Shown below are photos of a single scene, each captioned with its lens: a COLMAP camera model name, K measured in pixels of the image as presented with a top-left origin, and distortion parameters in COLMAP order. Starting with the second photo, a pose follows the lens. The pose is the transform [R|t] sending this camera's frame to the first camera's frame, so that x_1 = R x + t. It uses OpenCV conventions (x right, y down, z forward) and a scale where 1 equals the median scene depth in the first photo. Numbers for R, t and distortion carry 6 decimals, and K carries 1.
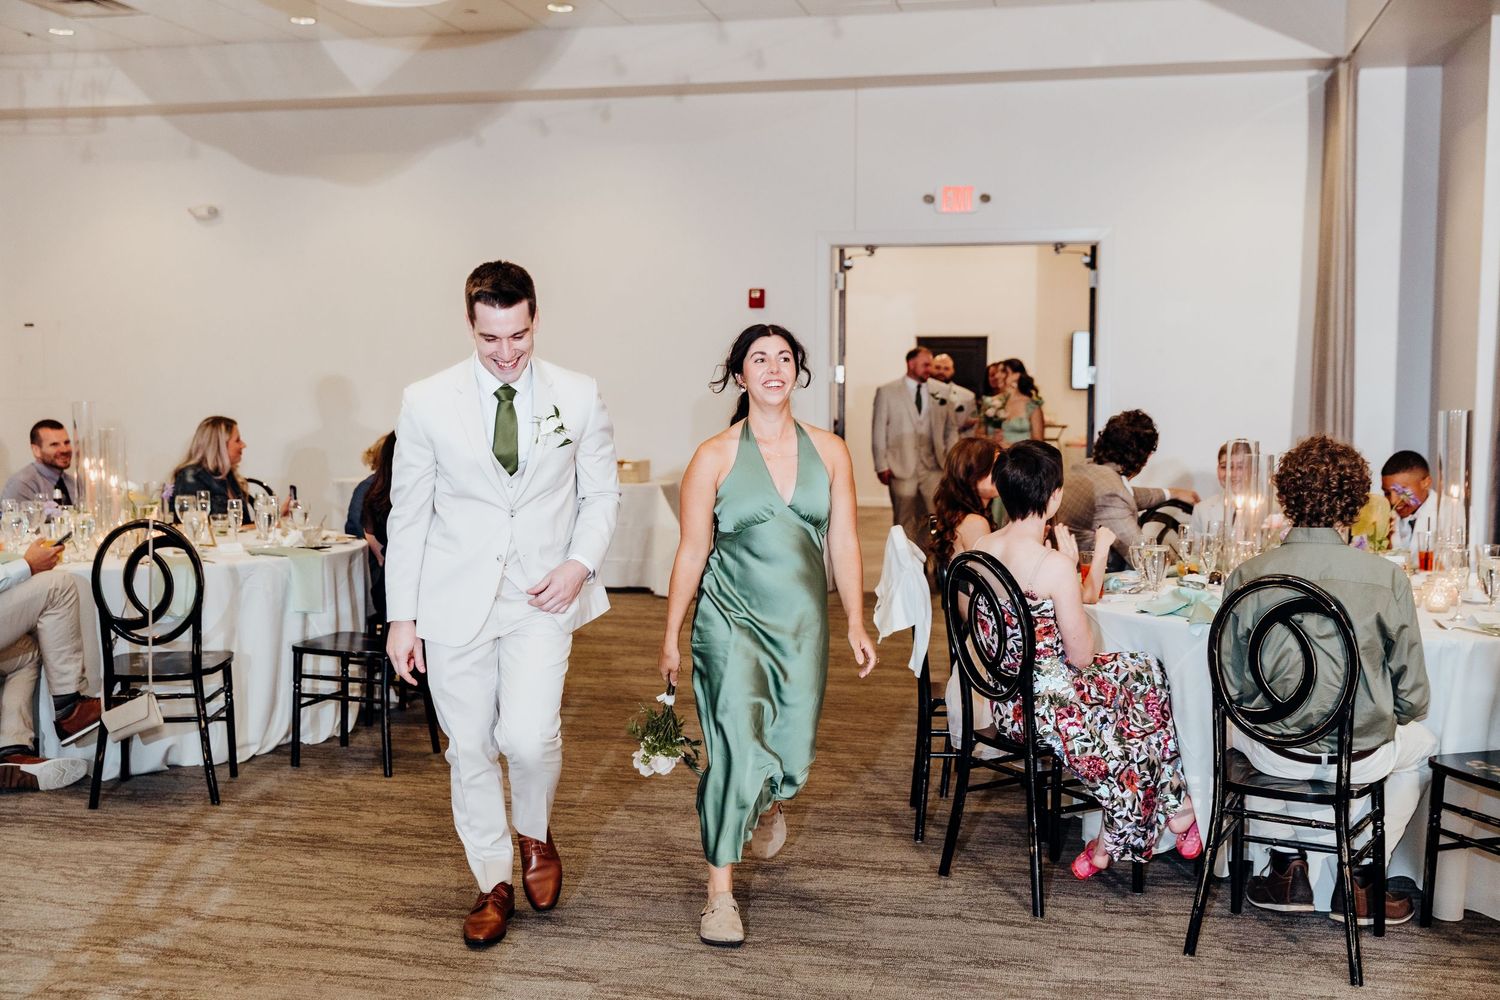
lens RADIAL K [[1602.5, 0, 750.6], [0, 1602.5, 503.1], [0, 0, 1]] dist [0.005884, 0.000000]
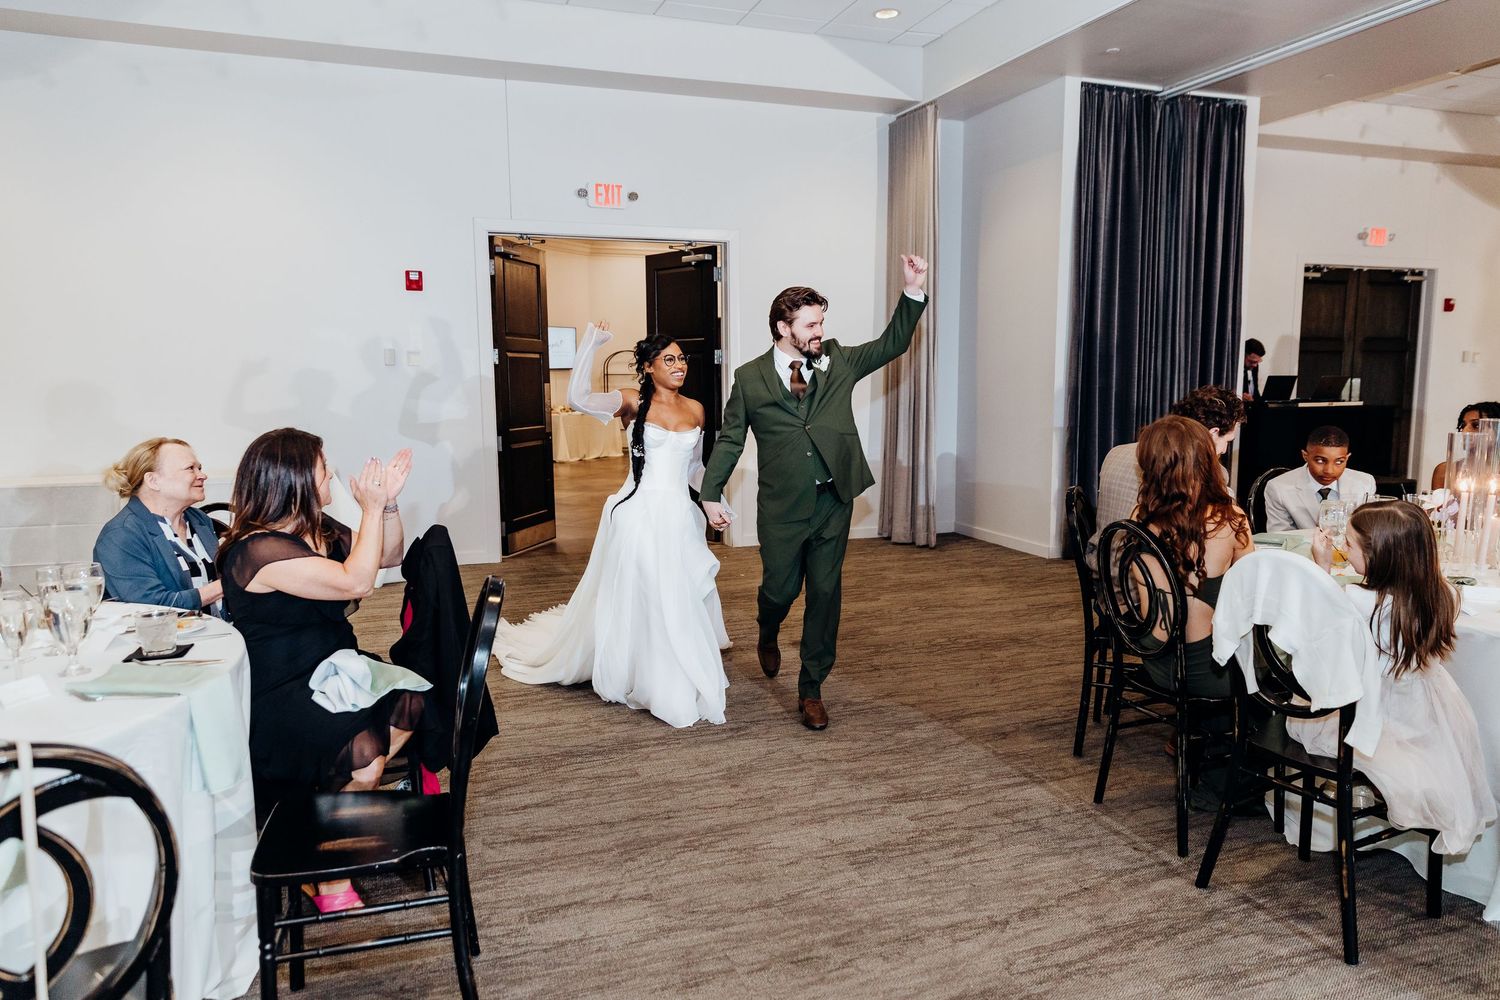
lens RADIAL K [[999.1, 0, 759.8], [0, 999.1, 502.6], [0, 0, 1]] dist [0.016602, -0.003814]
pose [[0.831528, -0.083874, 0.549114, -0.364529], [0.050440, 0.995852, 0.075729, -0.053764], [-0.553188, -0.035274, 0.832309, 0.739511]]
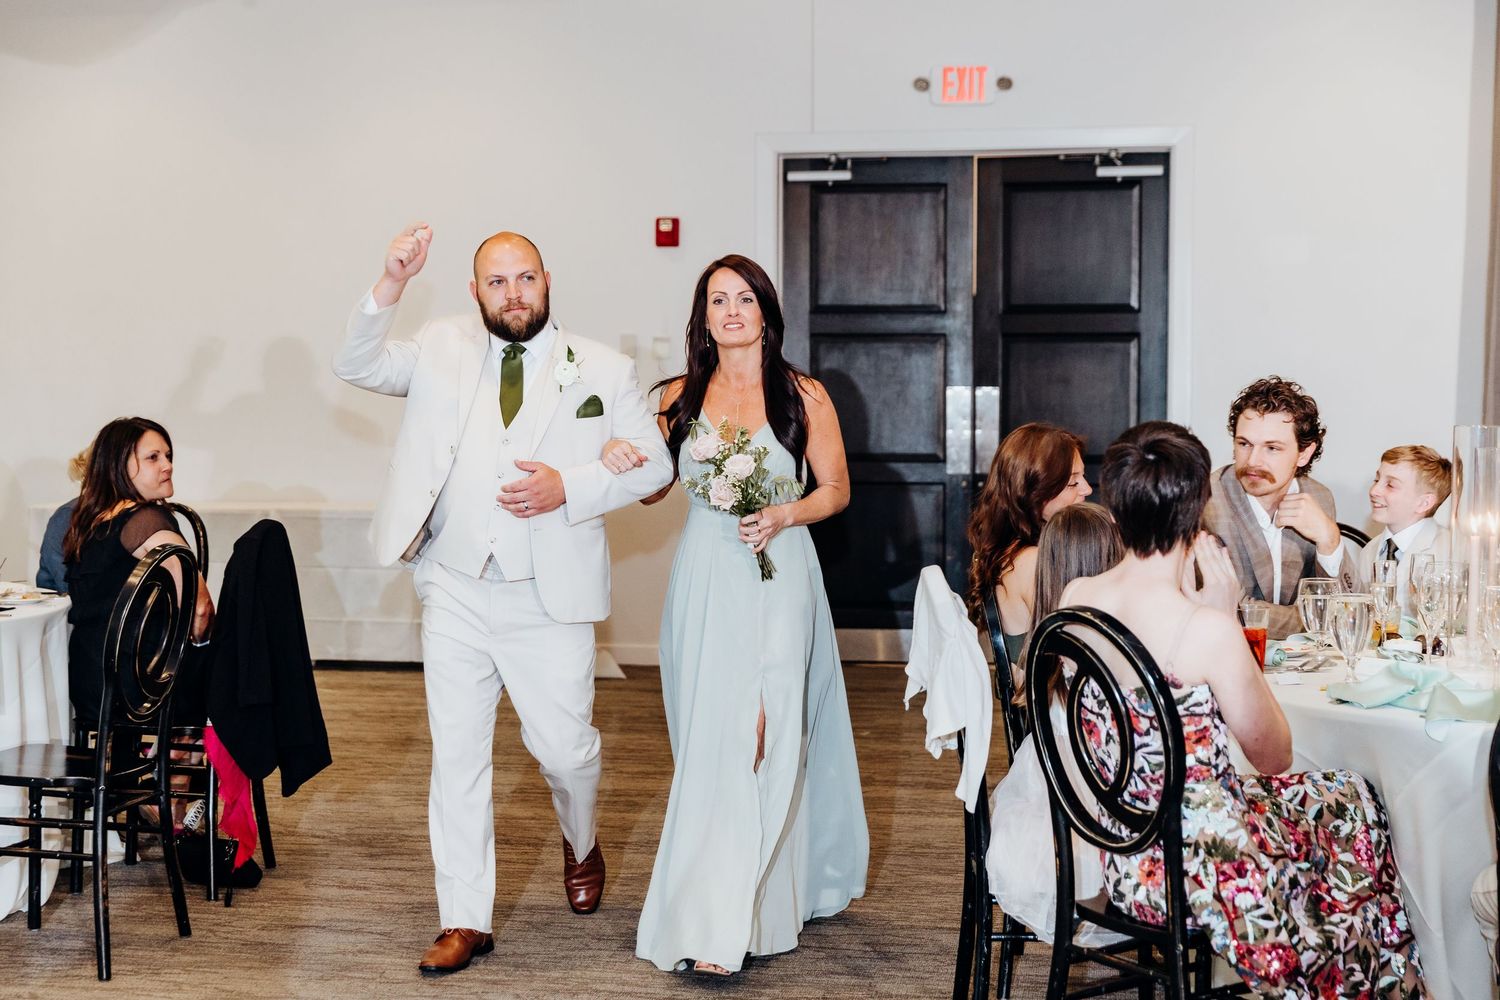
lens RADIAL K [[2223.1, 0, 741.3], [0, 2223.1, 489.9], [0, 0, 1]] dist [0.019813, 0.000000]
pose [[0.998795, -0.007464, 0.048507, -0.023729], [0.008540, 0.999721, -0.022012, 0.003073], [-0.048329, 0.022399, 0.998580, 0.141290]]
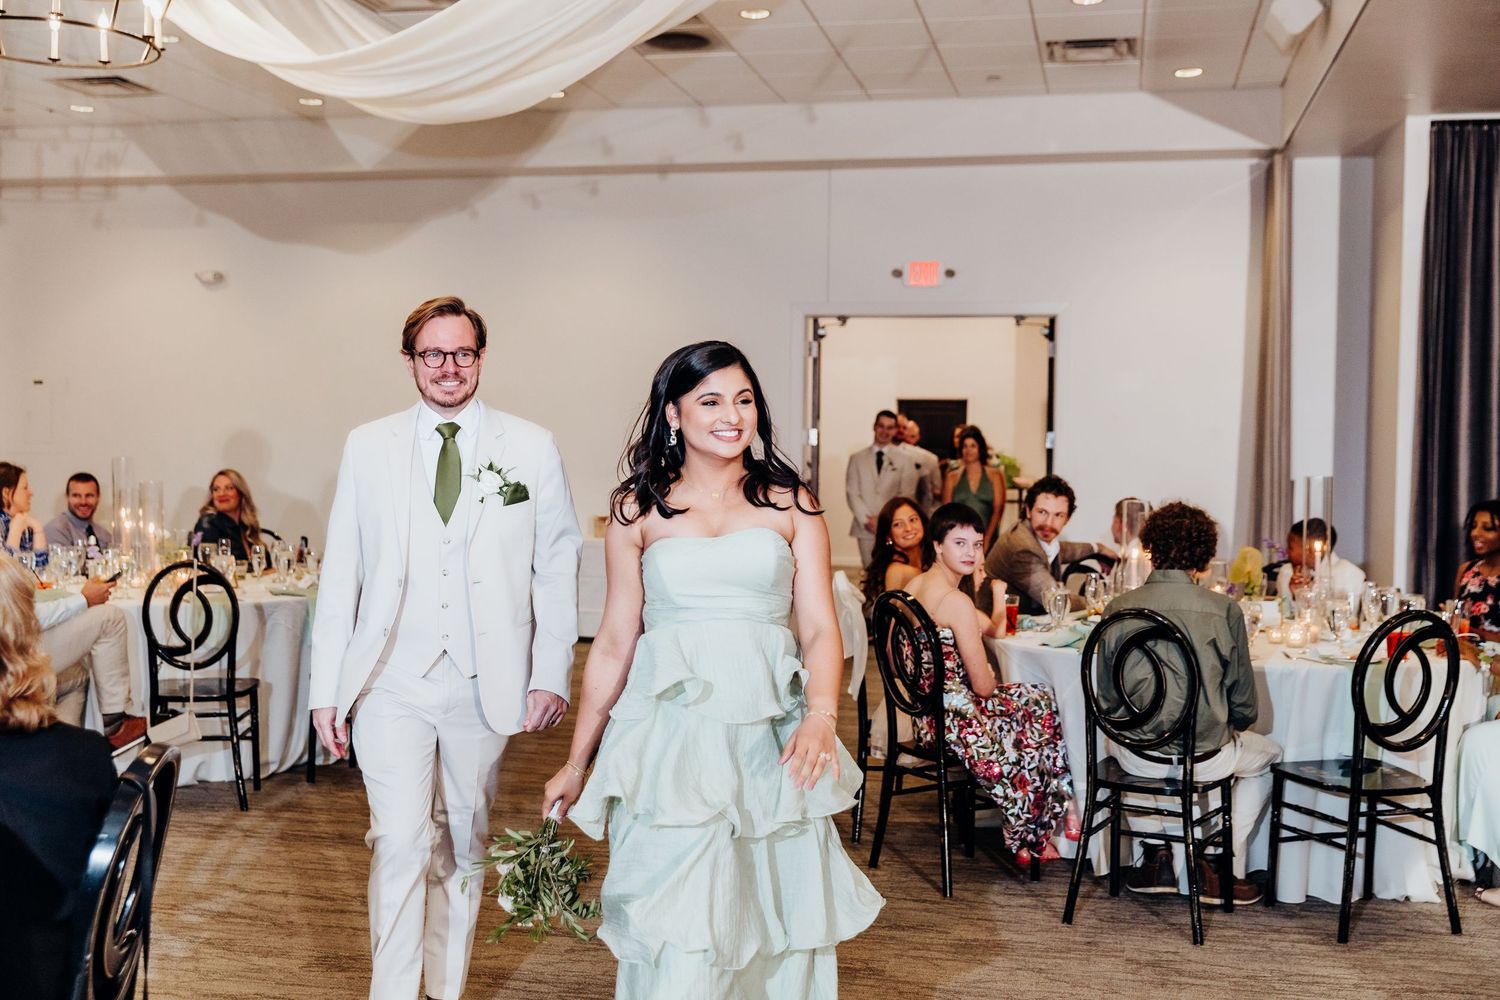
lens RADIAL K [[1682.1, 0, 753.9], [0, 1682.1, 505.0], [0, 0, 1]] dist [0.012768, 0.000000]
pose [[0.999933, 0.009151, 0.007035, 0.020015], [-0.008884, 0.999275, -0.037033, 0.011989], [-0.007369, 0.036968, 0.999289, -0.220636]]
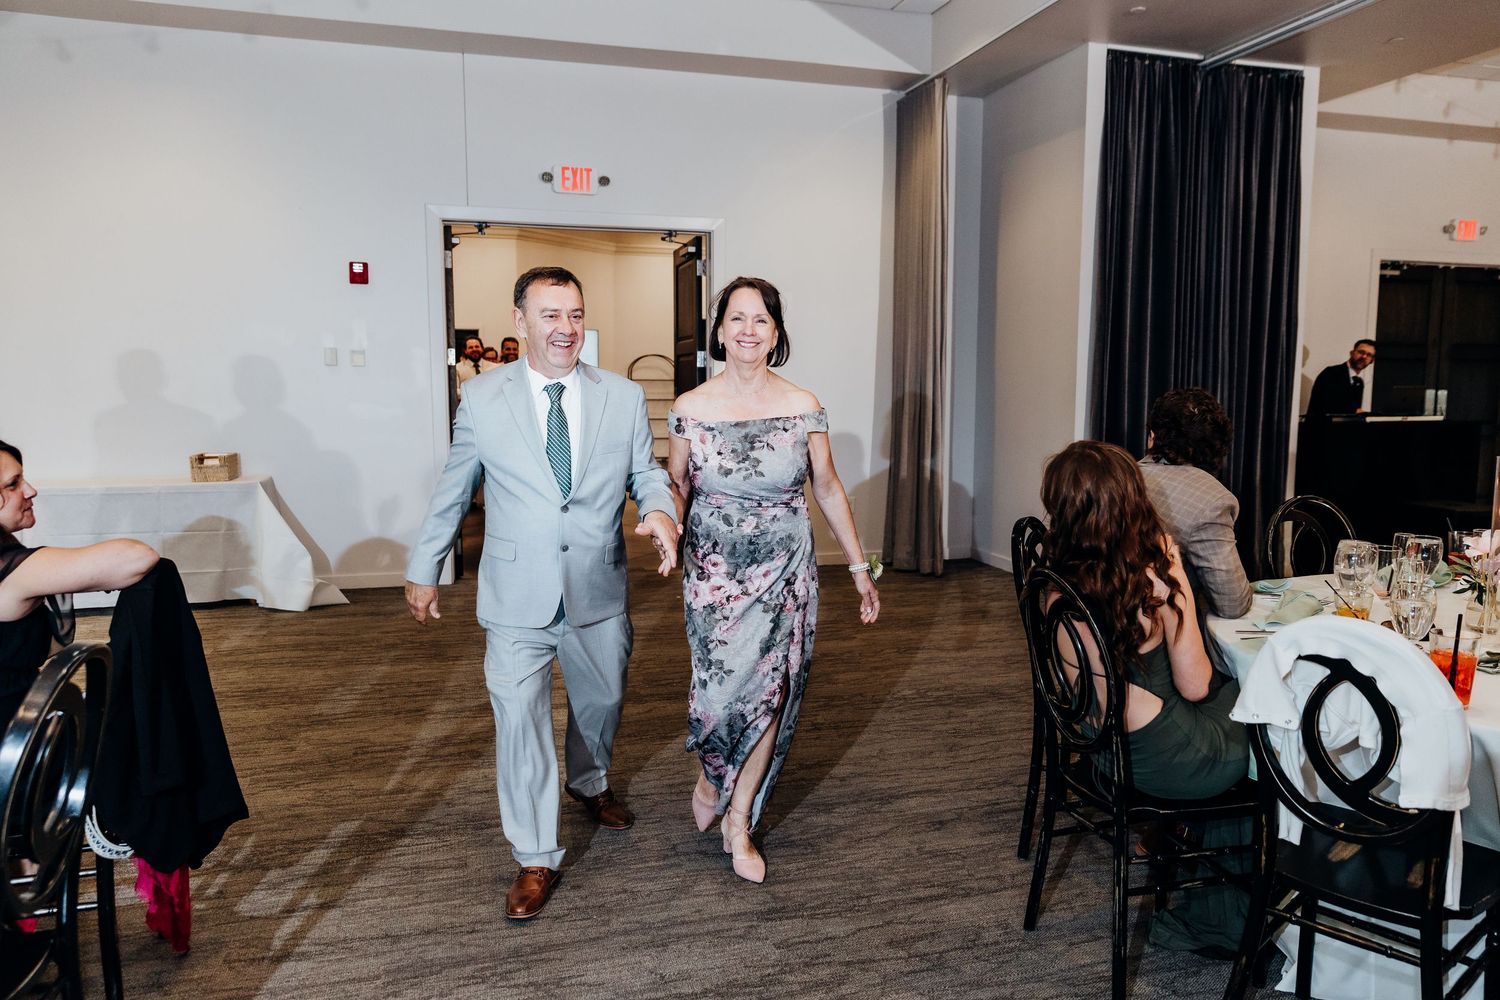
lens RADIAL K [[1044.6, 0, 754.4], [0, 1044.6, 496.1], [0, 0, 1]] dist [-0.000965, 0.005149]
pose [[0.864481, -0.061426, 0.498899, -0.224756], [0.039366, 0.997730, 0.054632, -0.050845], [-0.501122, -0.027588, 0.864937, 0.770911]]
